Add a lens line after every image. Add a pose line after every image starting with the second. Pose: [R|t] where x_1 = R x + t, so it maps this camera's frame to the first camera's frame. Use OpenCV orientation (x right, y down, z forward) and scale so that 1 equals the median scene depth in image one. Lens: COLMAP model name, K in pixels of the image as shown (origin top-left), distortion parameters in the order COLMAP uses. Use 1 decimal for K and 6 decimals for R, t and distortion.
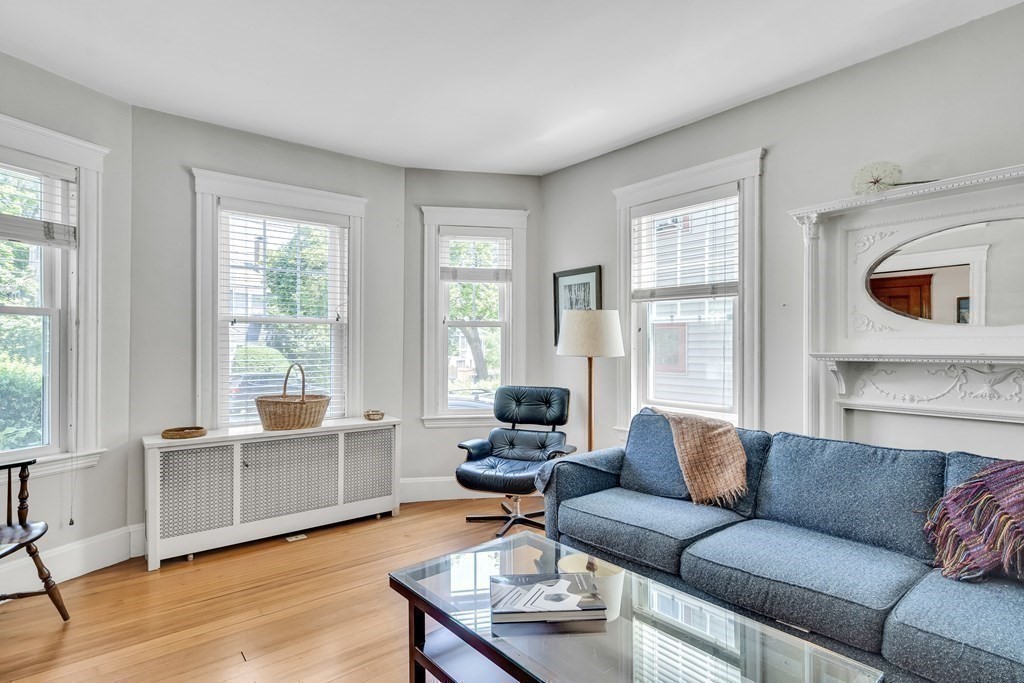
lens RADIAL K [[531.0, 0, 511.0], [0, 531.0, 341.6], [0, 0, 1]] dist [-0.017437, 0.000072]
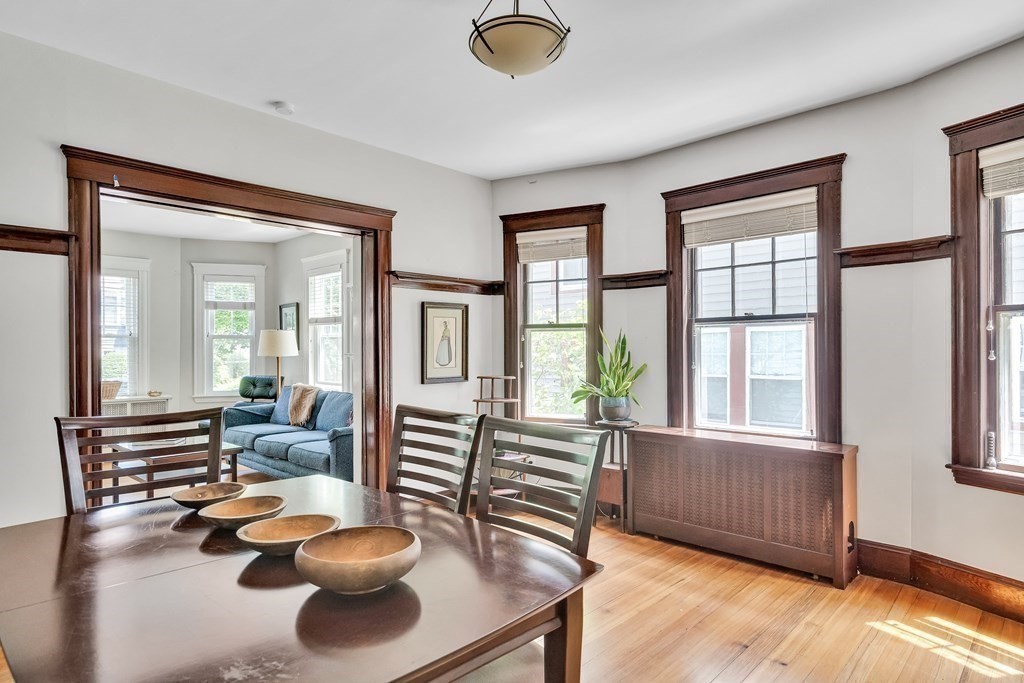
lens RADIAL K [[579.4, 0, 512.9], [0, 579.4, 347.0], [0, 0, 1]] dist [-0.004855, -0.000874]
pose [[0.992932, -0.002359, 0.118660, 0.660459], [0.002281, 0.999997, 0.000796, -0.003140], [-0.118661, -0.000520, 0.992935, -0.947946]]
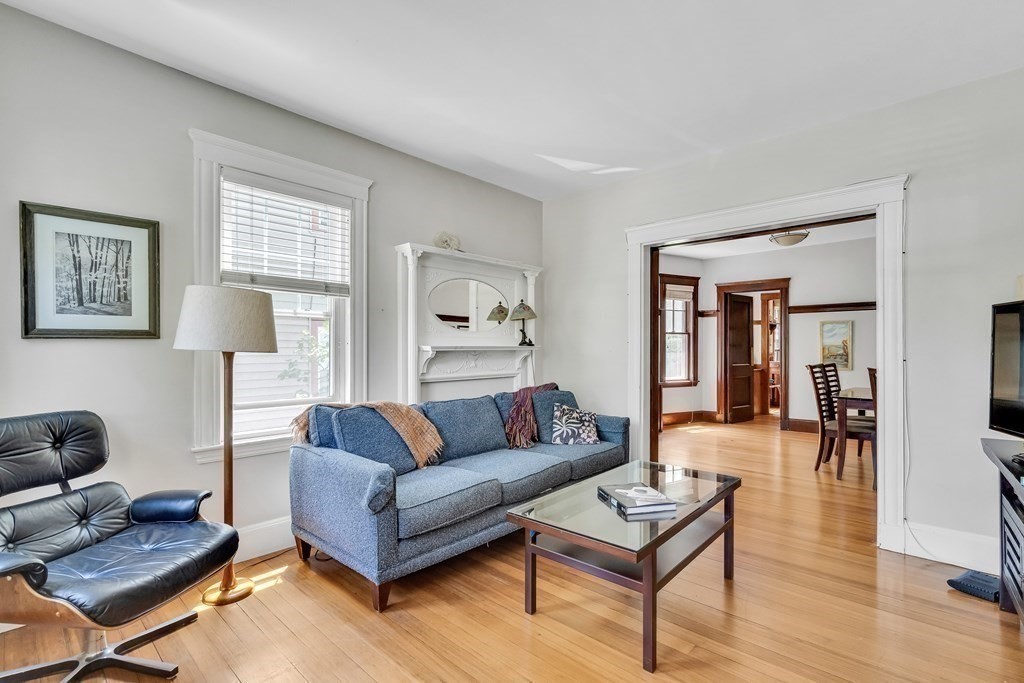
lens RADIAL K [[477.0, 0, 511.9], [0, 477.0, 345.6], [0, 0, 1]] dist [-0.001765, 0.000404]
pose [[-0.164160, 0.008231, 0.986399, -0.540337], [0.000369, 0.999966, -0.008283, 0.022266], [-0.986434, -0.000996, -0.164157, 0.684932]]
